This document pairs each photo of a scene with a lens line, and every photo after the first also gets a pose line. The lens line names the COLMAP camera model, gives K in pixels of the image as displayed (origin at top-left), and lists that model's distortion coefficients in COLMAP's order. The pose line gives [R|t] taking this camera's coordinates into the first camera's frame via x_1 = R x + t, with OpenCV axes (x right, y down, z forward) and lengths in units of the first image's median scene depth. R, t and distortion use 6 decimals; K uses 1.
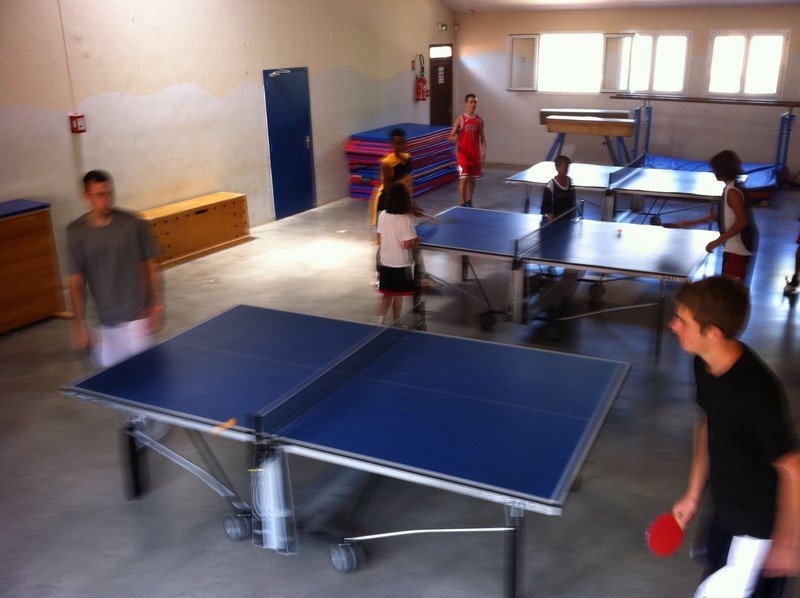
lens RADIAL K [[750.6, 0, 402.3], [0, 750.6, 302.4], [0, 0, 1]] dist [0.067893, -0.203893]
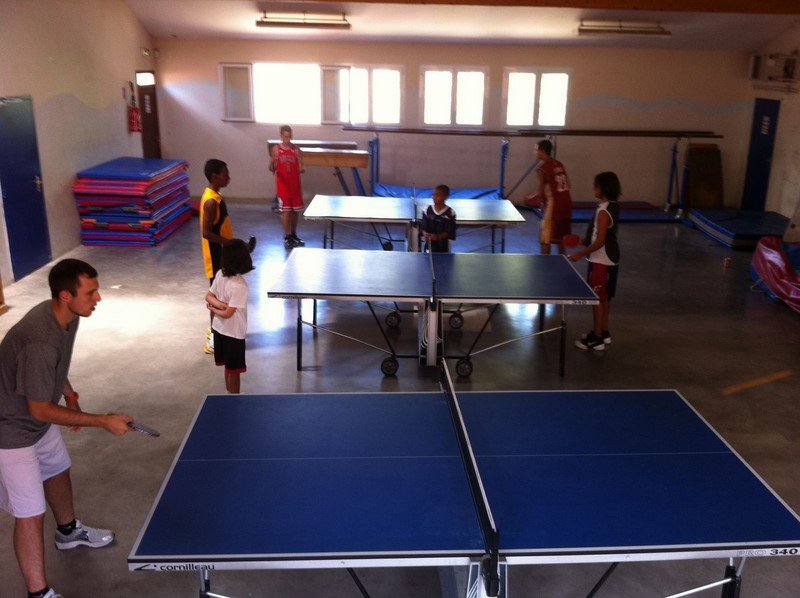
lens RADIAL K [[765.5, 0, 399.5], [0, 765.5, 301.4], [0, 0, 1]] dist [0.054841, -0.238288]
pose [[0.877692, -0.105413, 0.467488, -0.151744], [0.124713, 0.992138, -0.010430, -0.022826], [-0.462713, 0.067456, 0.883938, 0.075040]]
